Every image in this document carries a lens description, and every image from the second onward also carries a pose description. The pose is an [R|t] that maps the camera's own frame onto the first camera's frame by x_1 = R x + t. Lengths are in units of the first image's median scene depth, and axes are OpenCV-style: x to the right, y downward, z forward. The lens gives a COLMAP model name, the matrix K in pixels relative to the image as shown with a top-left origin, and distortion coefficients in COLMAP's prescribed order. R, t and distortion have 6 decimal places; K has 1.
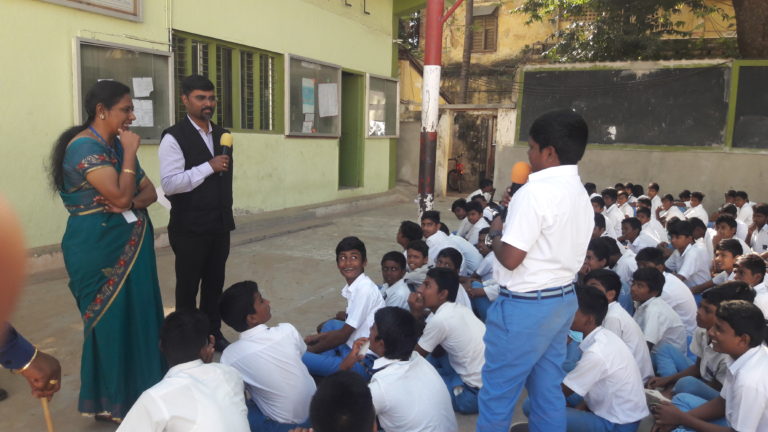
lens RADIAL K [[621.8, 0, 394.4], [0, 621.8, 215.7], [0, 0, 1]] dist [-0.002209, -0.173522]
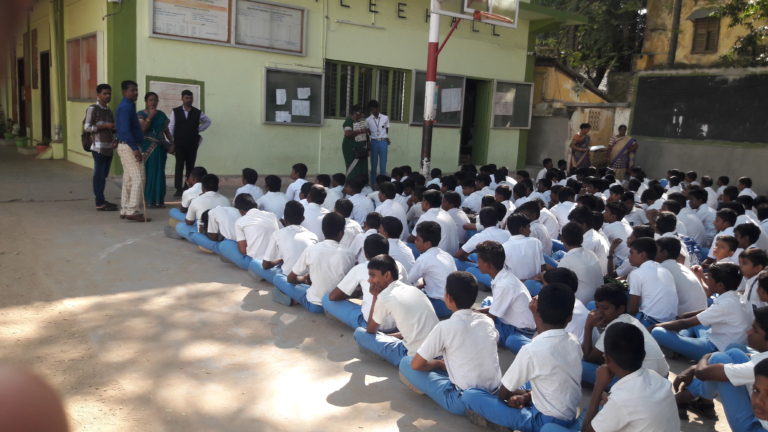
lens RADIAL K [[621.8, 0, 394.4], [0, 621.8, 215.7], [0, 0, 1]] dist [-0.002209, -0.173522]
pose [[0.891591, 0.085201, -0.444754, 0.377060], [-0.082451, 0.996267, 0.025566, 0.043644], [0.445272, 0.013876, 0.895288, -0.277983]]
